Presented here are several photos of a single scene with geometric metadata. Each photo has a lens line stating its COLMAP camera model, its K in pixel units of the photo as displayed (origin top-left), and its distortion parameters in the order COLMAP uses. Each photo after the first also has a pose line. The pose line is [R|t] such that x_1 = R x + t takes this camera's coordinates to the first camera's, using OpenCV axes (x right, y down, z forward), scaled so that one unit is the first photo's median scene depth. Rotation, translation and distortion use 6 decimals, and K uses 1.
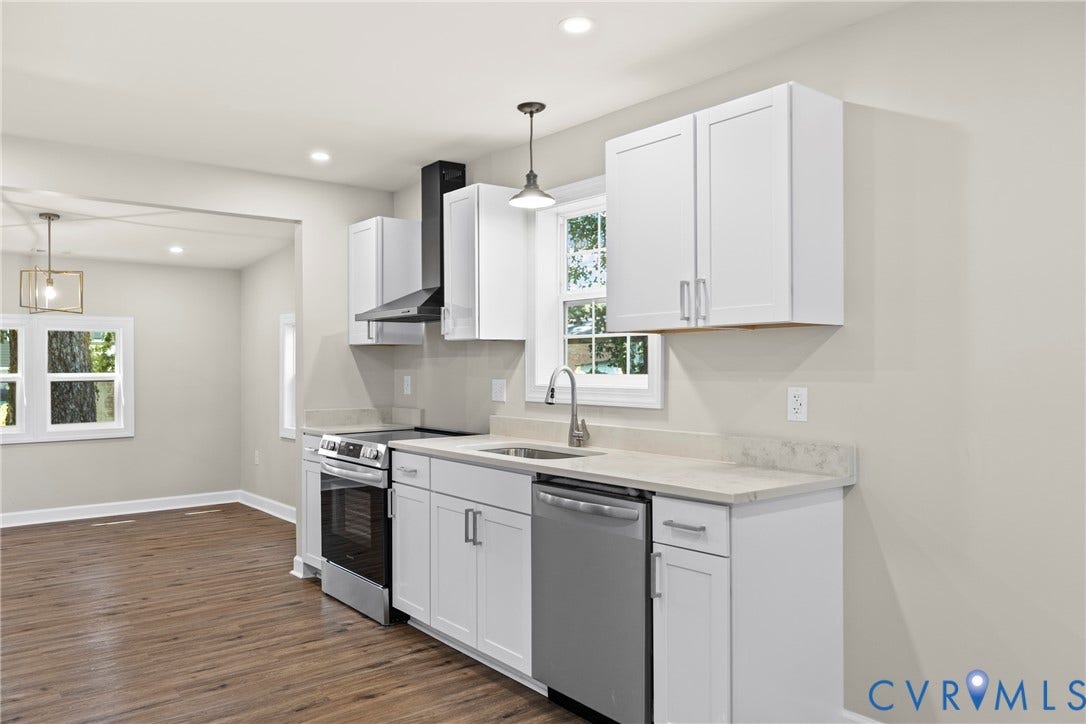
lens RADIAL K [[797.9, 0, 529.0], [0, 797.9, 361.3], [0, 0, 1]] dist [0.006077, 0.004292]
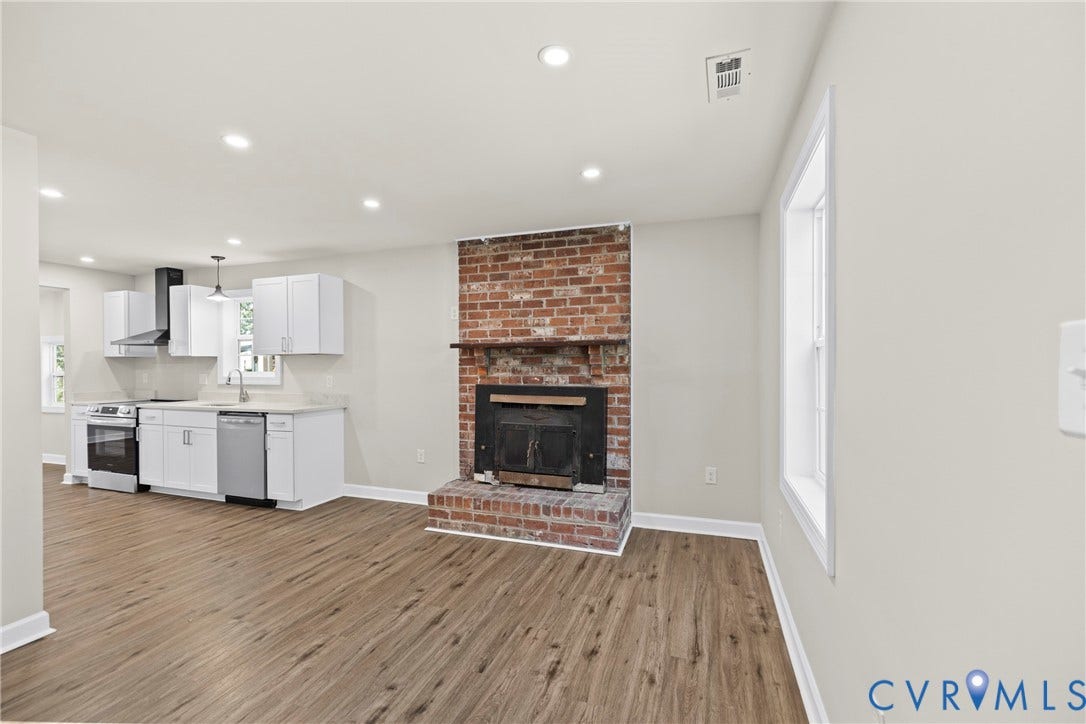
lens RADIAL K [[467.2, 0, 546.0], [0, 467.2, 371.4], [0, 0, 1]] dist [0.001275, 0.000366]
pose [[0.838120, -0.003262, 0.545476, 0.055510], [-0.003208, 0.999935, 0.010909, -0.002366], [-0.545476, -0.010893, 0.838056, -0.625421]]
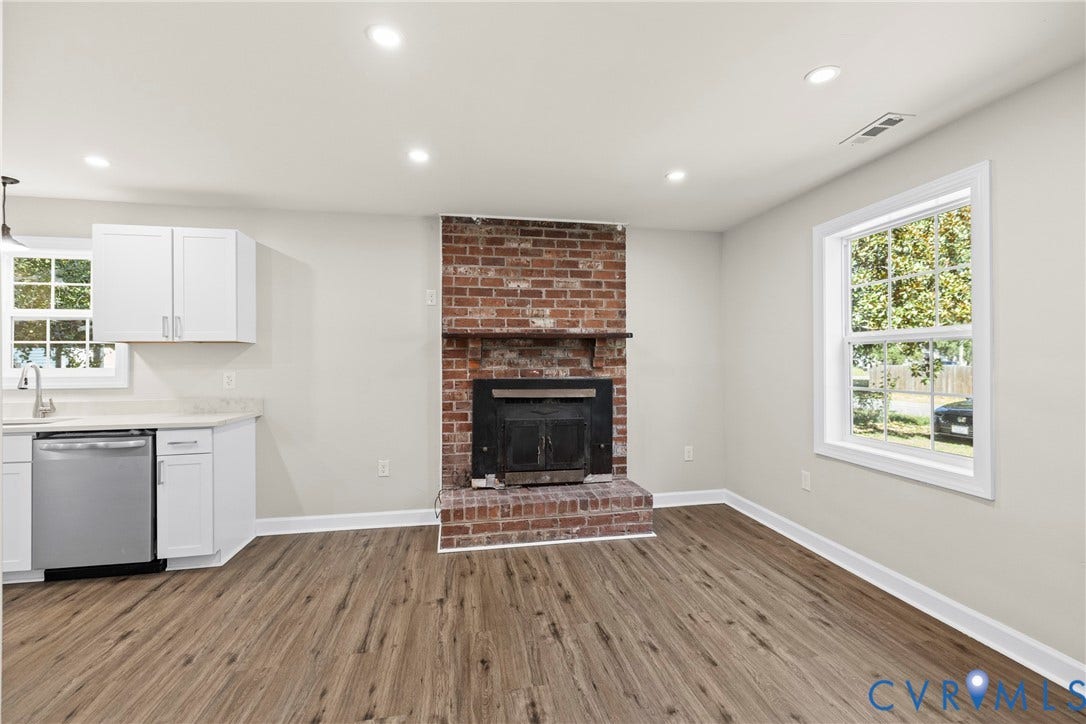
lens RADIAL K [[464.8, 0, 547.6], [0, 464.8, 361.8], [0, 0, 1]] dist [0.000736, -0.000063]
pose [[0.456020, 0.002160, 0.889967, -0.270108], [0.000584, 0.999996, -0.002727, 0.006789], [-0.889969, 0.001763, 0.456017, -0.211537]]
